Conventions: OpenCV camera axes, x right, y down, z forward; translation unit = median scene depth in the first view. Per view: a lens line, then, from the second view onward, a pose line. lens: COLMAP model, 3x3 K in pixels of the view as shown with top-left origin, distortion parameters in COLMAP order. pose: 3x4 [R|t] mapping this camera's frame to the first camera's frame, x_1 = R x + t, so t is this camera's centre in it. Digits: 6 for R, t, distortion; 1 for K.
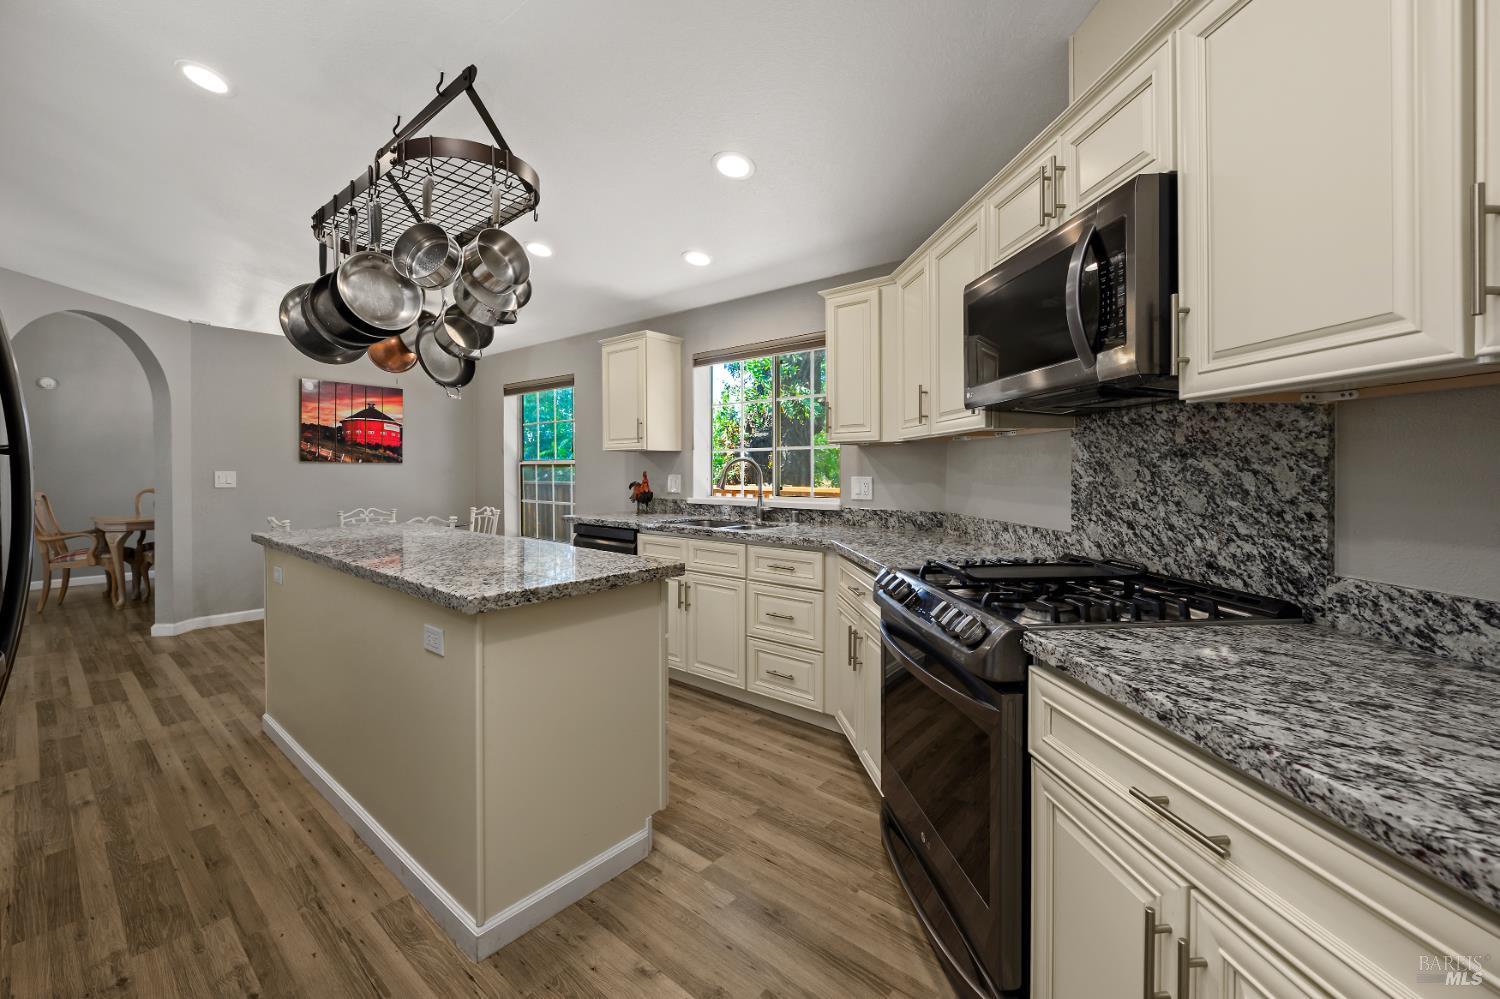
lens RADIAL K [[608.7, 0, 709.8], [0, 608.7, 477.8], [0, 0, 1]] dist [-0.006645, 0.000191]
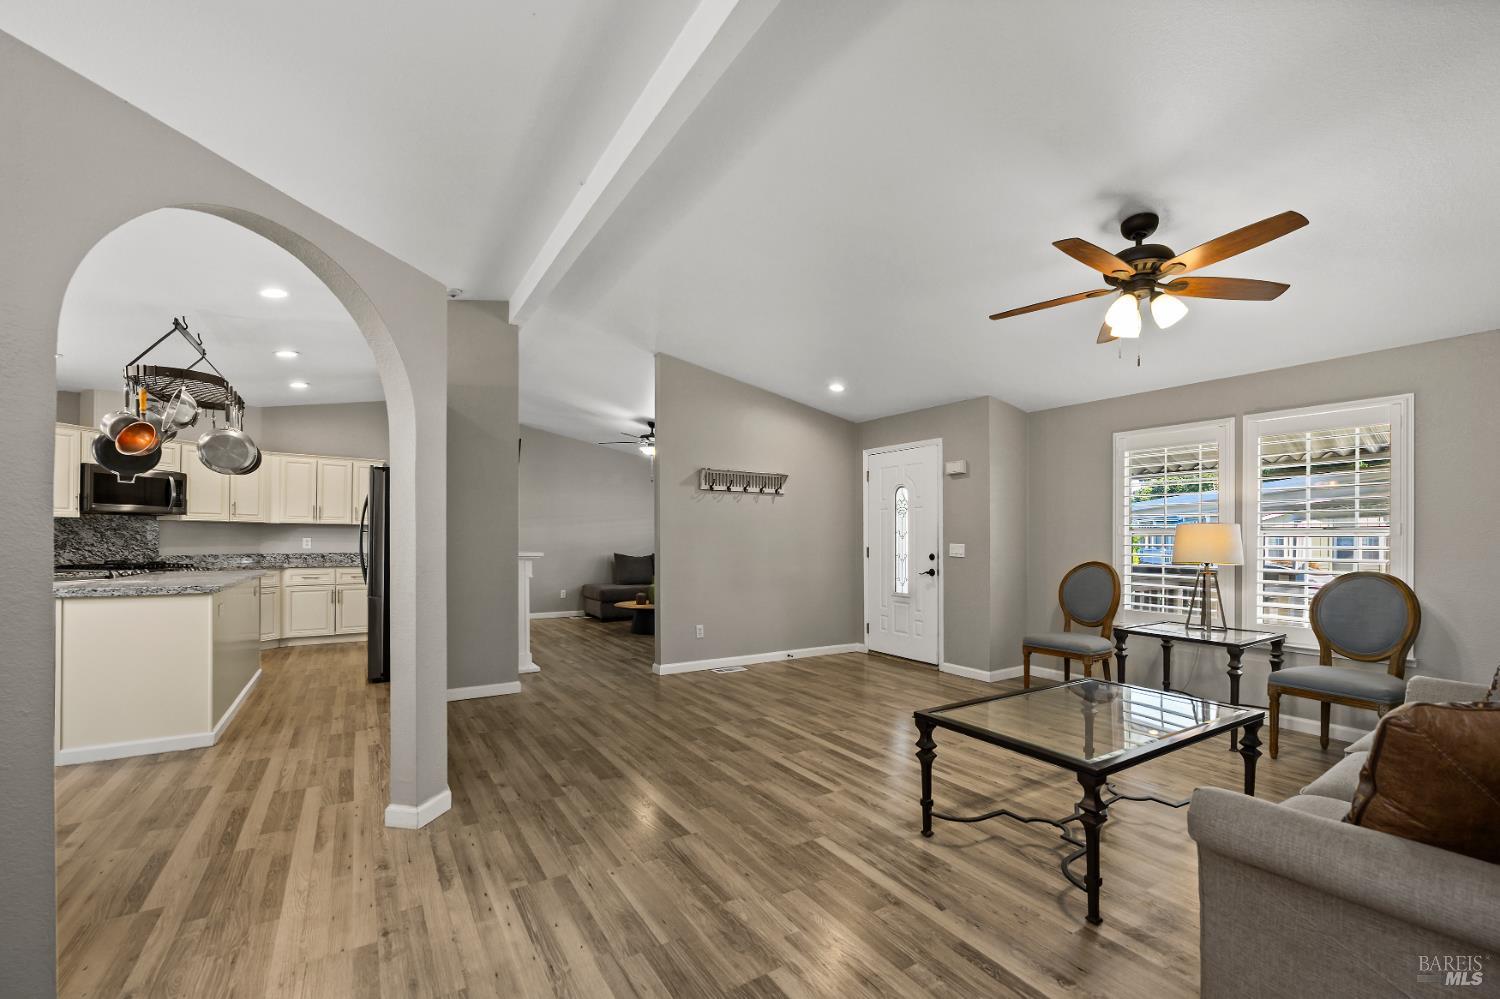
lens RADIAL K [[608.7, 0, 733.3], [0, 608.7, 540.4], [0, 0, 1]] dist [-0.006645, 0.000191]
pose [[-0.955133, -0.012719, 0.295904, -1.014849], [-0.007664, 0.999804, 0.018237, -0.018148], [-0.296078, 0.015151, -0.955044, 0.892453]]
